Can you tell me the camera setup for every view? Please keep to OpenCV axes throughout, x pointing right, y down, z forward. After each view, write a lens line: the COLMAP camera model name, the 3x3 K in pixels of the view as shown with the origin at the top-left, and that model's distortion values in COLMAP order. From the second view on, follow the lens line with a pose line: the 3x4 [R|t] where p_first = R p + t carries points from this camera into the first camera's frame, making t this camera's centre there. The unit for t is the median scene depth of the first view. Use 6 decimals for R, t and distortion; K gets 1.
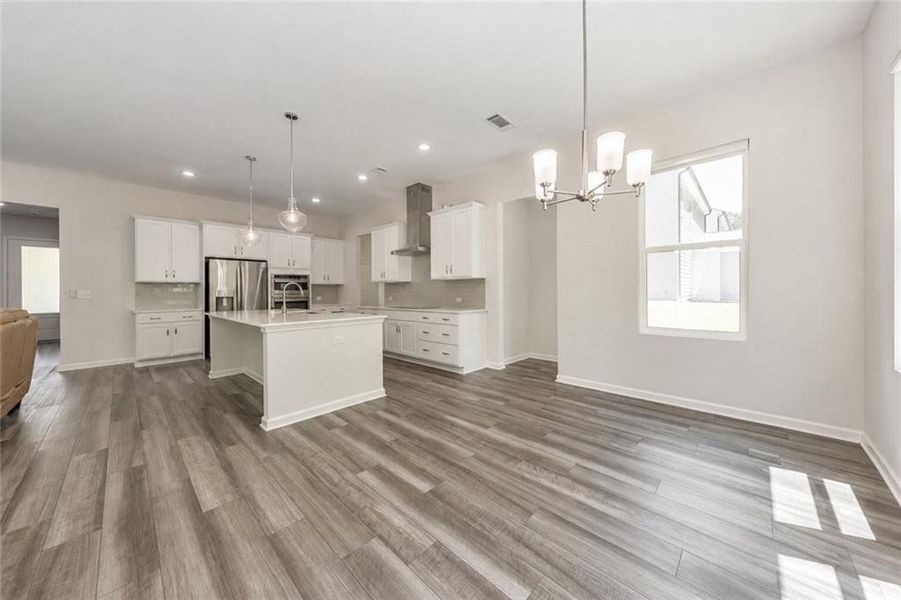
lens RADIAL K [[312.3, 0, 459.3], [0, 312.3, 293.6], [0, 0, 1]] dist [0.005322, 0.000234]
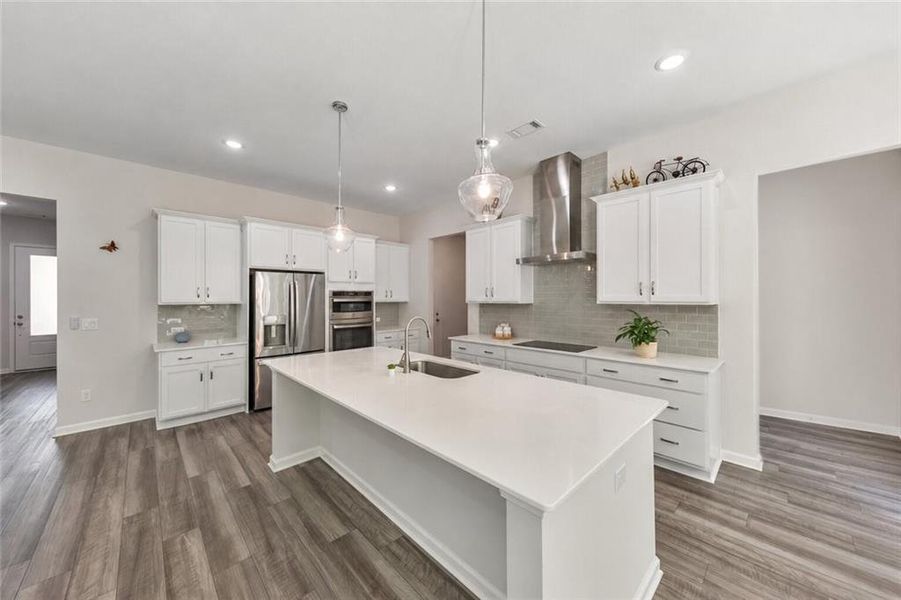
lens RADIAL K [[312.3, 0, 440.8], [0, 312.3, 299.9], [0, 0, 1]] dist [0.005322, 0.000234]
pose [[0.997212, 0.004466, -0.074487, -0.321213], [-0.004863, 0.999975, -0.005153, -0.043634], [0.074462, 0.005501, 0.997209, 0.320173]]
